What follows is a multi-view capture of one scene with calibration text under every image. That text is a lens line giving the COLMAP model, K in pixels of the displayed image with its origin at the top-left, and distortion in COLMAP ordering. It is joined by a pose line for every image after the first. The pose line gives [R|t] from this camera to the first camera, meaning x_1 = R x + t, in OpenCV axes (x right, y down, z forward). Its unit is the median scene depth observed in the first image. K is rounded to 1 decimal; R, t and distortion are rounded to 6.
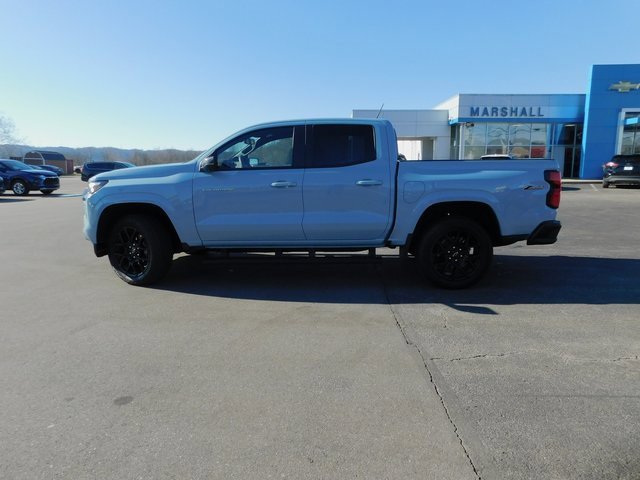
lens RADIAL K [[408.8, 0, 318.6], [0, 408.8, 234.6], [0, 0, 1]] dist [-0.008825, 0.002104]
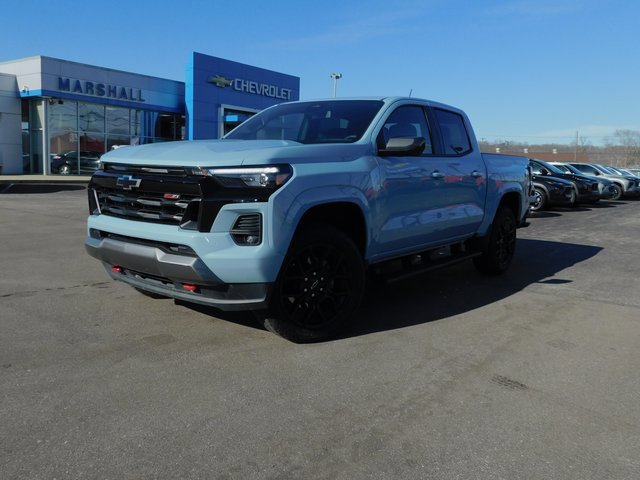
lens RADIAL K [[559.7, 0, 322.0], [0, 559.7, 239.9], [0, 0, 1]] dist [-0.007216, 0.003474]
pose [[0.558570, -0.083582, 0.825235, -0.197765], [0.107255, 0.993835, 0.028061, -0.008208], [-0.822494, 0.072837, 0.564091, 0.093297]]
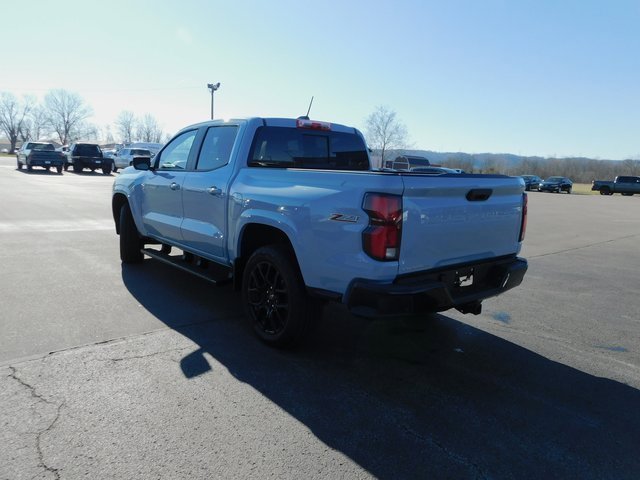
lens RADIAL K [[474.5, 0, 320.8], [0, 474.5, 239.2], [0, 0, 1]] dist [0.002334, 0.015113]
pose [[0.688809, 0.145405, -0.710211, 0.171727], [-0.170017, 0.984757, 0.036721, -0.017609], [0.704725, 0.095454, 0.703030, 0.078902]]
